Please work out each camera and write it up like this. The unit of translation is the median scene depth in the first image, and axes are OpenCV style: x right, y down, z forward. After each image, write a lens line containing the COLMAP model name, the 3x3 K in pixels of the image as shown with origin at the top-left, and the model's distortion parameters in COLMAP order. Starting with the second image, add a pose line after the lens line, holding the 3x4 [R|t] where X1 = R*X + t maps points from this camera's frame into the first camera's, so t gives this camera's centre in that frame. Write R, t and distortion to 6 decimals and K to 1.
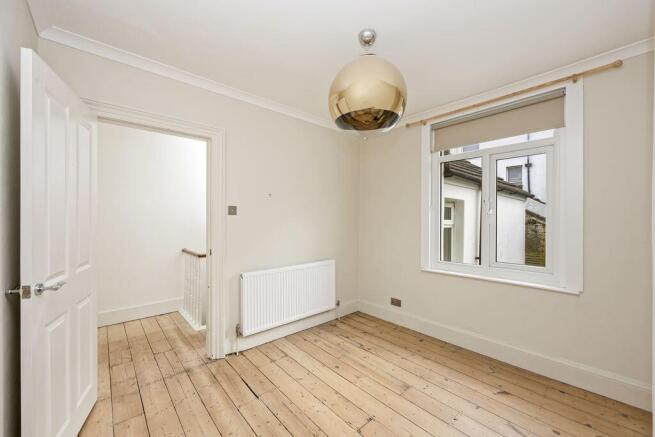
lens RADIAL K [[263.1, 0, 327.9], [0, 263.1, 217.4], [0, 0, 1]] dist [-0.001962, 0.000334]
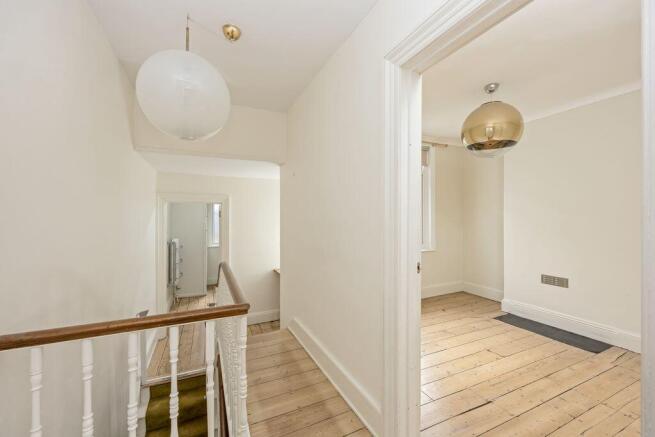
lens RADIAL K [[263.1, 0, 324.5], [0, 263.1, 219.9], [0, 0, 1]] dist [-0.001962, 0.000334]
pose [[0.292722, -0.000406, 0.956197, -1.258589], [0.004317, 0.999990, -0.000897, 0.050038], [-0.956188, 0.004391, 0.292721, 1.230810]]
